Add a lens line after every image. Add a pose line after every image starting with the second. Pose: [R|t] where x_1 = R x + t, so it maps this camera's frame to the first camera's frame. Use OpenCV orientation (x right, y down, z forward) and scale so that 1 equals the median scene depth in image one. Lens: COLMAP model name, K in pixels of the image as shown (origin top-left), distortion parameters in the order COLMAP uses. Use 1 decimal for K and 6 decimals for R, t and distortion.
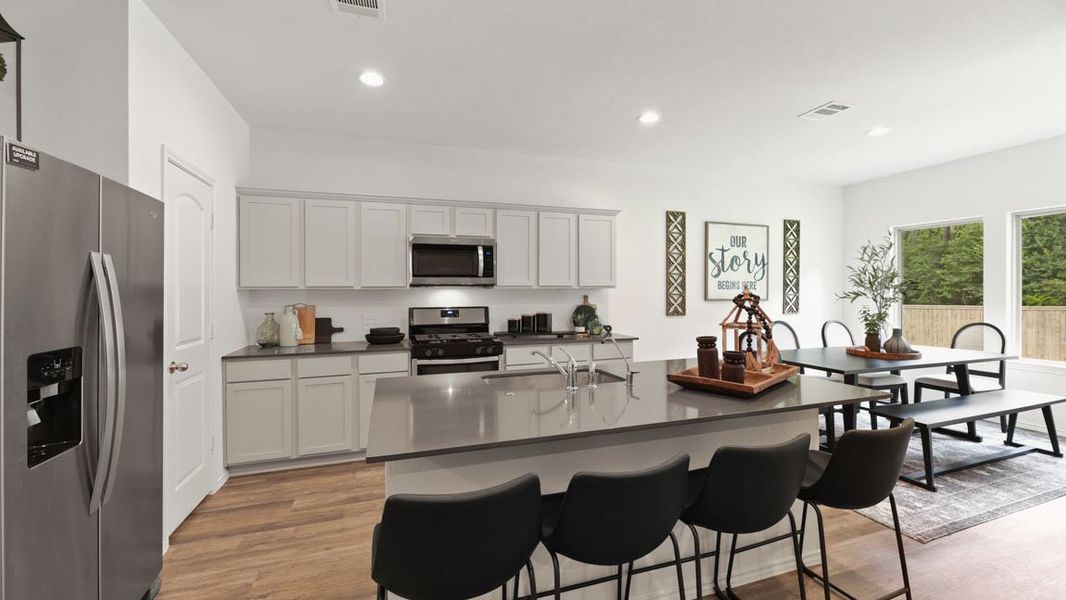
lens RADIAL K [[432.6, 0, 531.6], [0, 432.6, 292.8], [0, 0, 1]] dist [-0.001281, -0.000192]
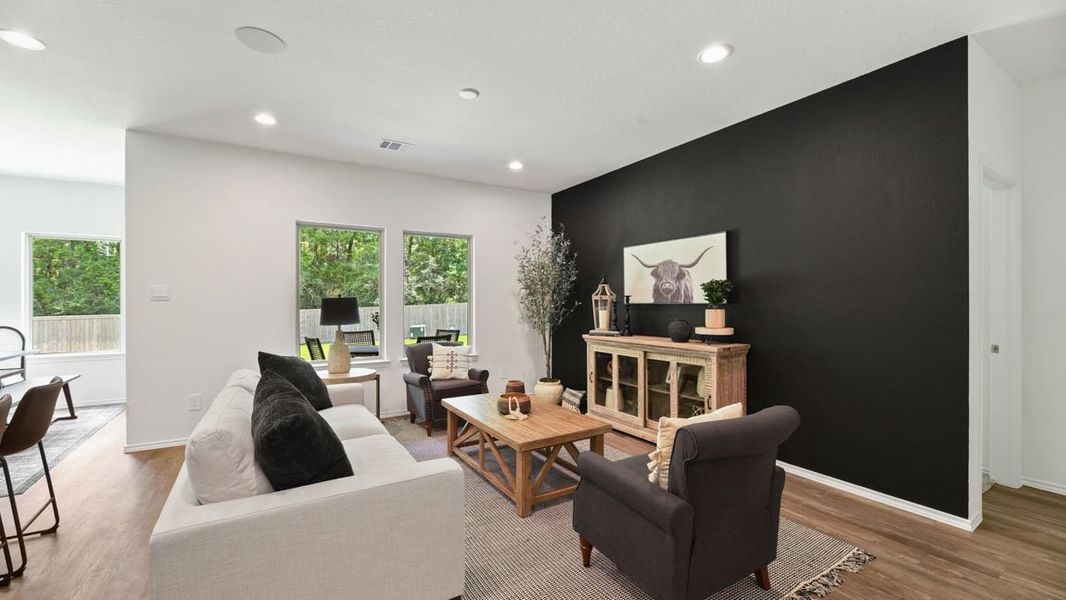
lens RADIAL K [[428.2, 0, 532.0], [0, 428.2, 306.6], [0, 0, 1]] dist [-0.000339, -0.000013]
pose [[-0.222801, -0.005999, 0.974846, -0.353292], [0.006956, 0.999946, 0.007743, 0.020714], [-0.974839, 0.008507, -0.222747, -0.094734]]
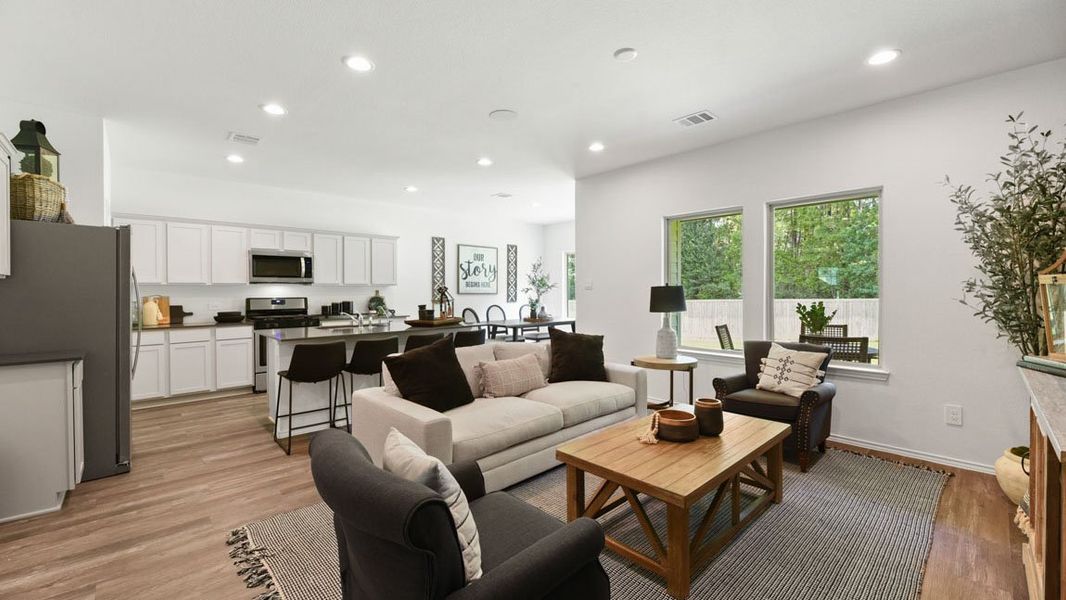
lens RADIAL K [[432.6, 0, 531.6], [0, 432.6, 292.8], [0, 0, 1]] dist [-0.001281, -0.000192]
pose [[0.909469, -0.002052, 0.415767, -0.016112], [0.003220, 0.999993, -0.002107, 0.021924], [-0.415759, 0.003255, 0.909469, -0.685439]]
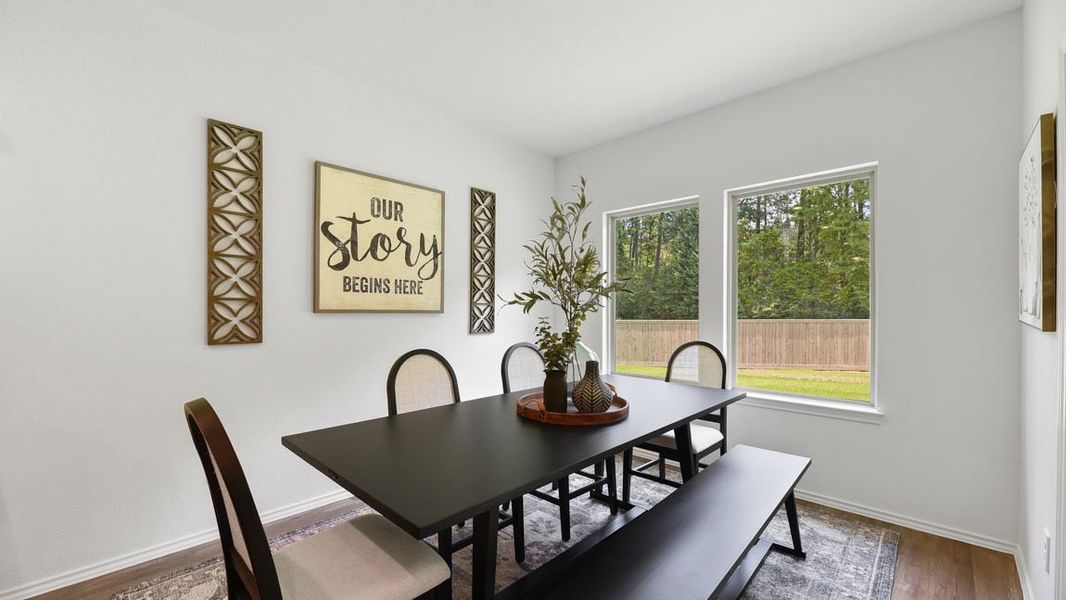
lens RADIAL K [[428.2, 0, 532.0], [0, 428.2, 306.6], [0, 0, 1]] dist [-0.000339, -0.000013]
pose [[0.886481, 0.004572, 0.462743, 0.485546], [0.000205, 0.999947, -0.010274, 0.019849], [-0.462765, 0.009202, 0.886433, 0.515918]]
